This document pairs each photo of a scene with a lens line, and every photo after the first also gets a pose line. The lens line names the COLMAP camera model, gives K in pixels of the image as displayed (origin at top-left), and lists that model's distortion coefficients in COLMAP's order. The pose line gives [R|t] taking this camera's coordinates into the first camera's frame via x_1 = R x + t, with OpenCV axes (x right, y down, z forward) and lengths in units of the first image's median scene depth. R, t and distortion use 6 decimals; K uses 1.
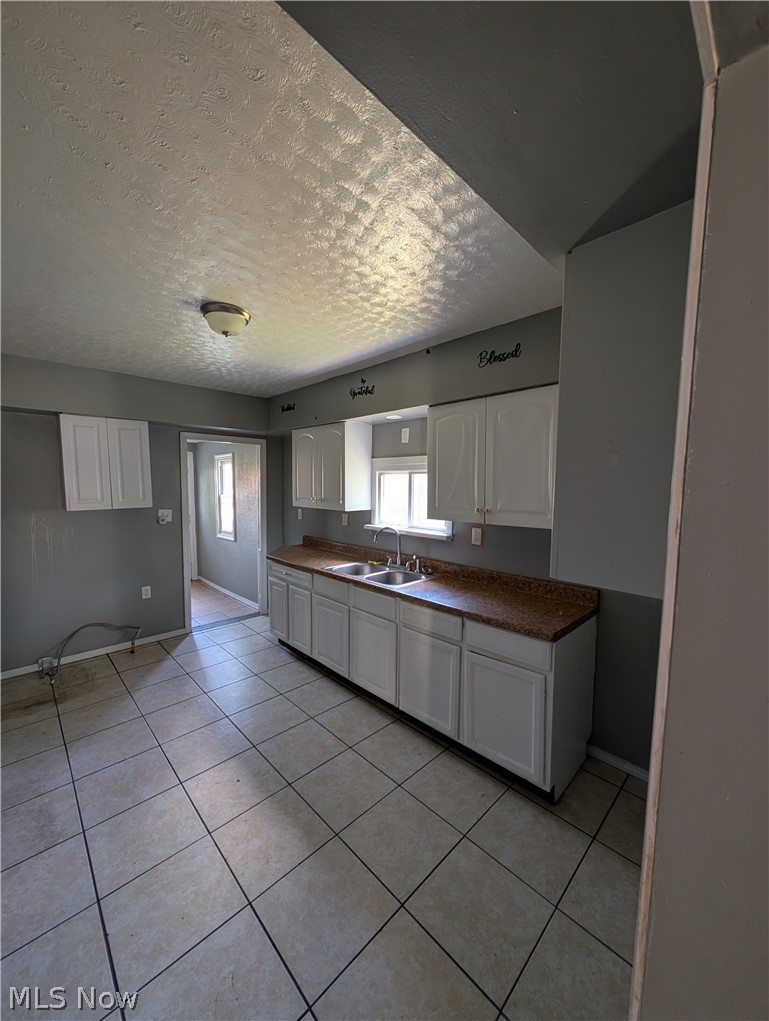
lens RADIAL K [[388.3, 0, 377.2], [0, 388.3, 511.8], [0, 0, 1]] dist [-0.002647, 0.000802]
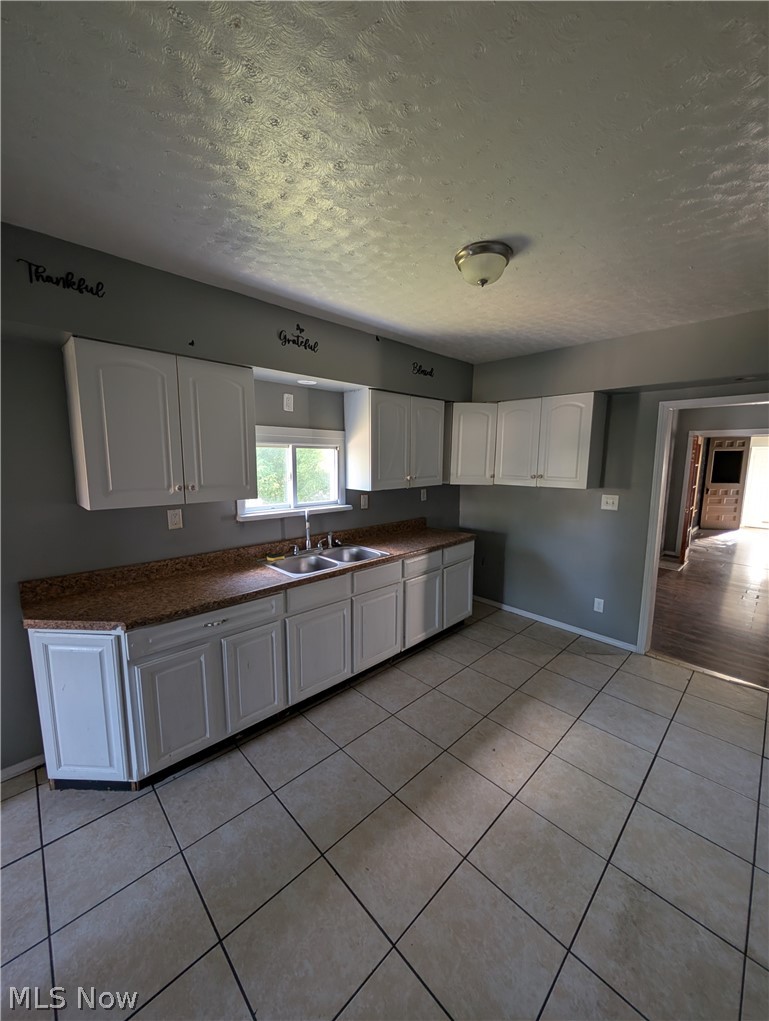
lens RADIAL K [[388.3, 0, 393.6], [0, 388.3, 511.9], [0, 0, 1]] dist [-0.002647, 0.000802]
pose [[-0.023505, -0.151141, 0.988233, -1.026528], [0.062278, 0.986364, 0.152337, -0.091401], [-0.997782, 0.065126, -0.013772, 0.991112]]
